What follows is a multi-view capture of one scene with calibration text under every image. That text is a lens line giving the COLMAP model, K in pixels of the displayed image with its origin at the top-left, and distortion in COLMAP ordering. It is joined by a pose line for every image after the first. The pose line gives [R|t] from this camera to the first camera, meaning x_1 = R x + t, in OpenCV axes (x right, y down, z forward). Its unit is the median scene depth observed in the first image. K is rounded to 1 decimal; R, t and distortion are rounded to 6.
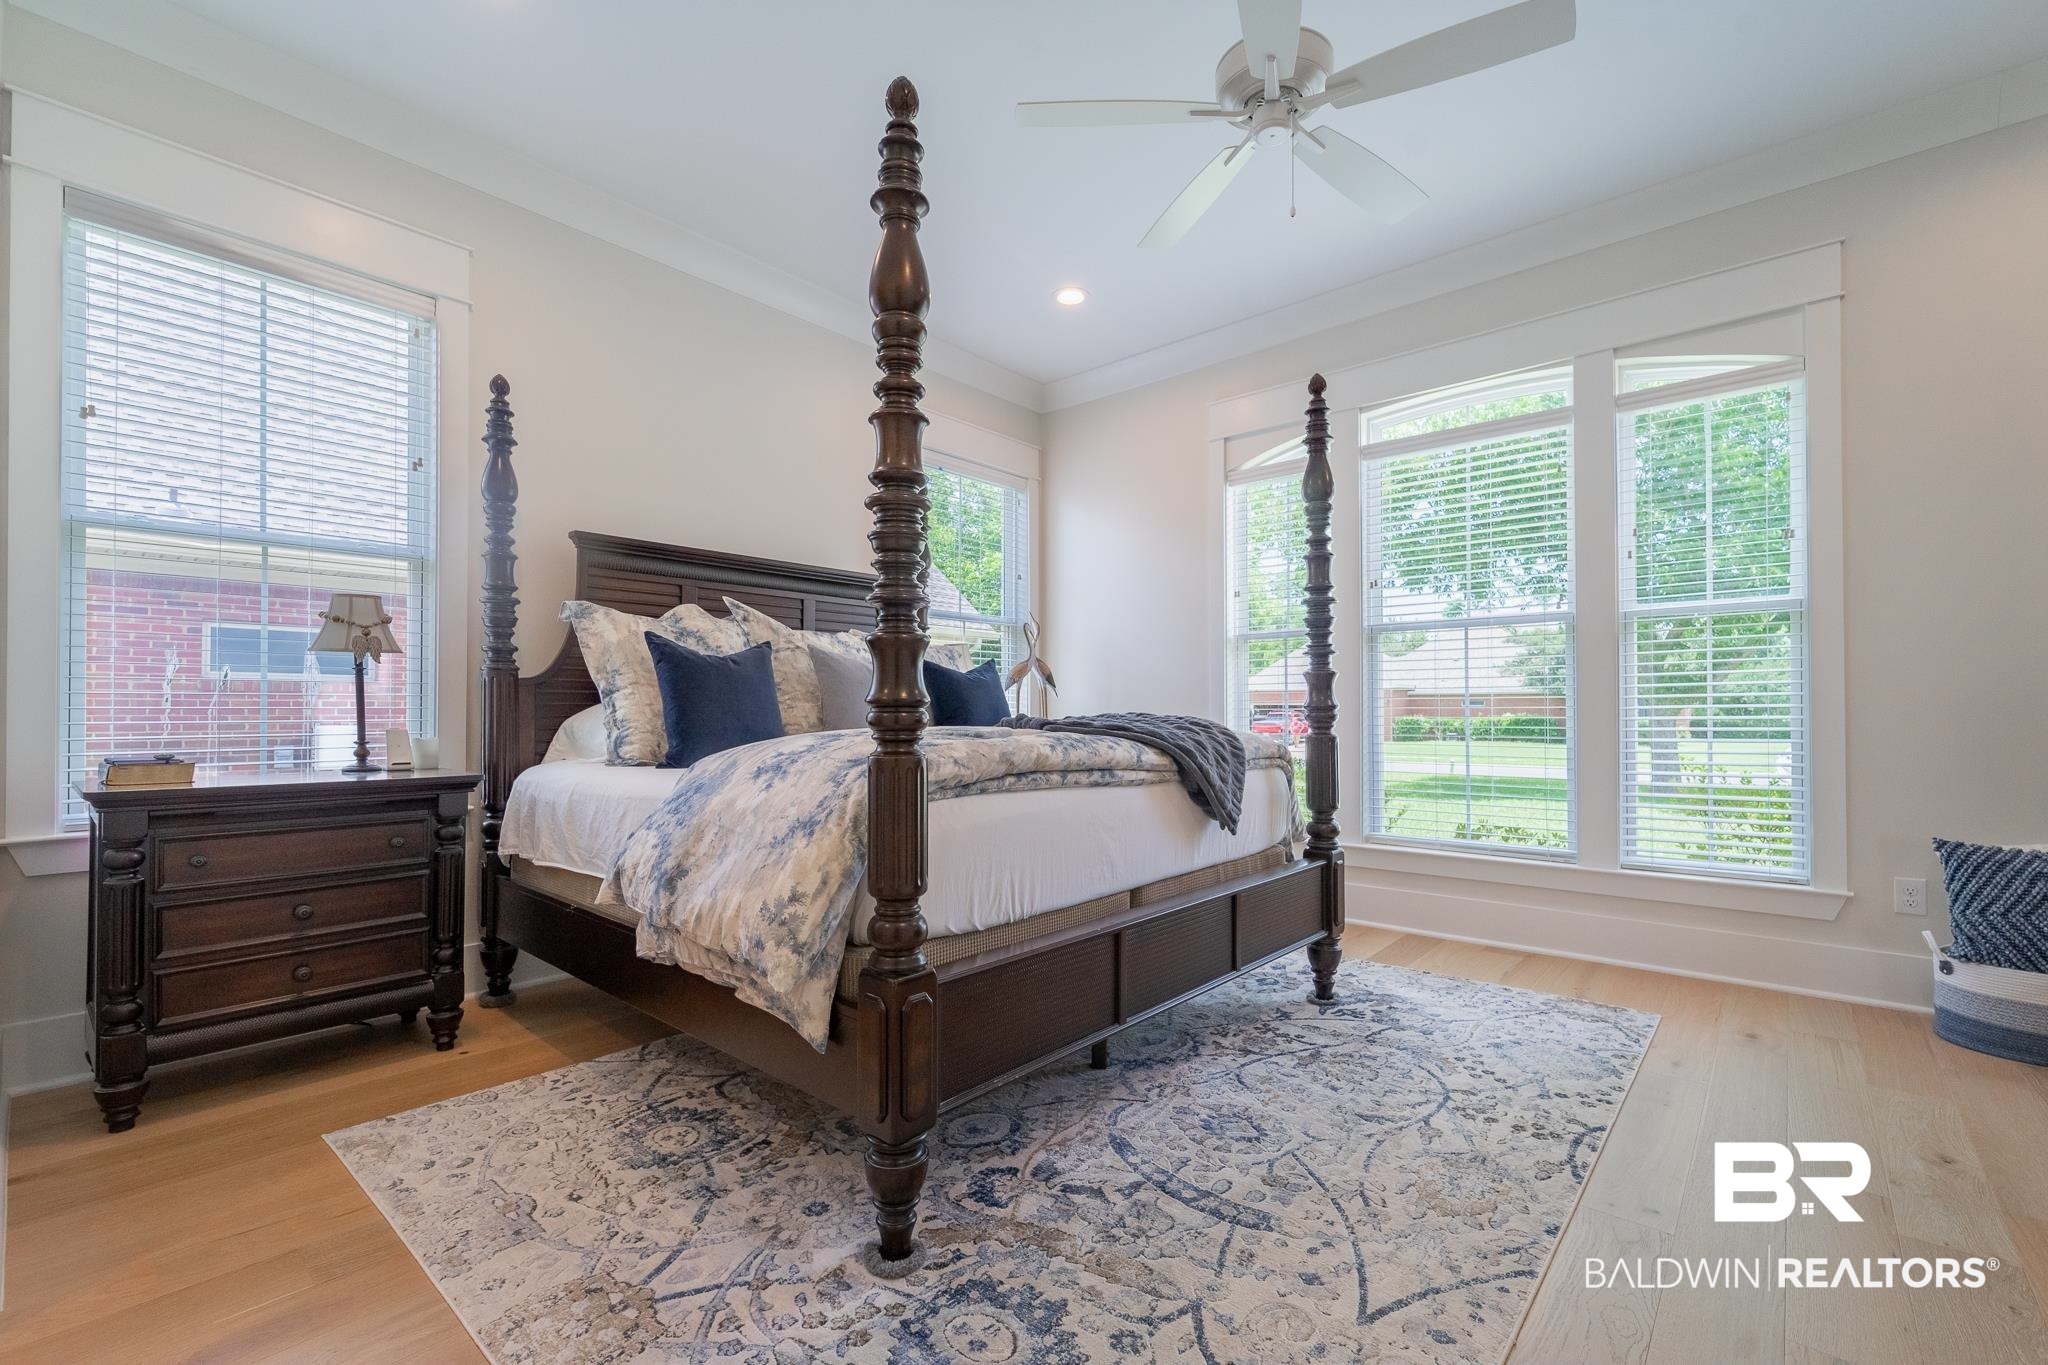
lens RADIAL K [[883.6, 0, 1026.3], [0, 883.6, 695.0], [0, 0, 1]] dist [0.005585, 0.000432]
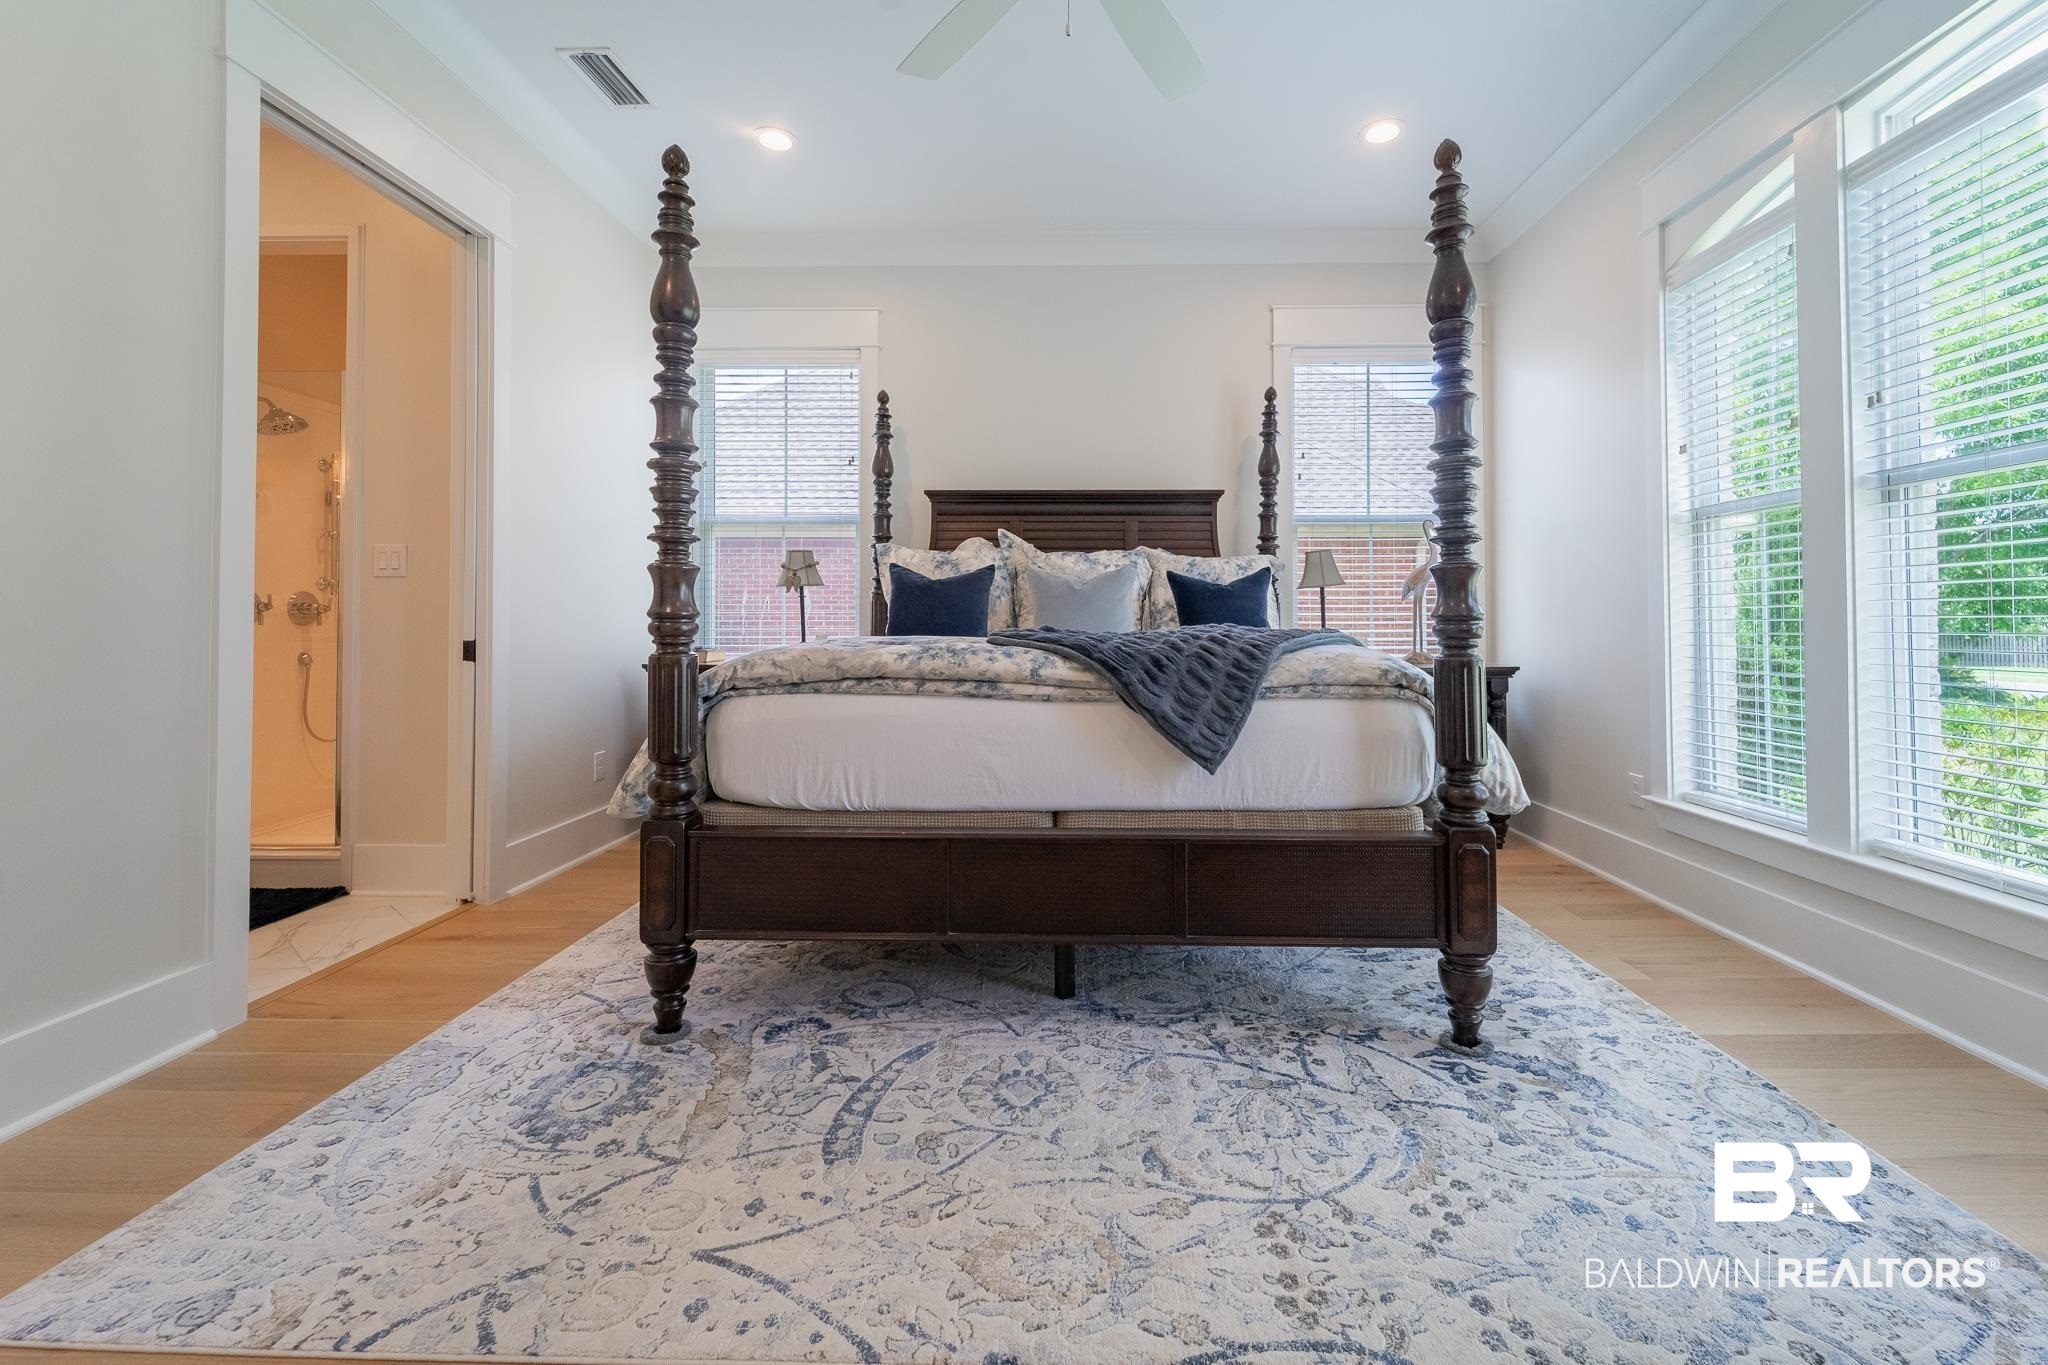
lens RADIAL K [[841.0, 0, 1056.1], [0, 841.0, 612.5], [0, 0, 1]] dist [0.002989, -0.001824]
pose [[0.639036, -0.011509, -0.769090, 0.844855], [0.012379, 0.999912, -0.004678, 0.013009], [0.769077, -0.006532, 0.639123, 0.454546]]
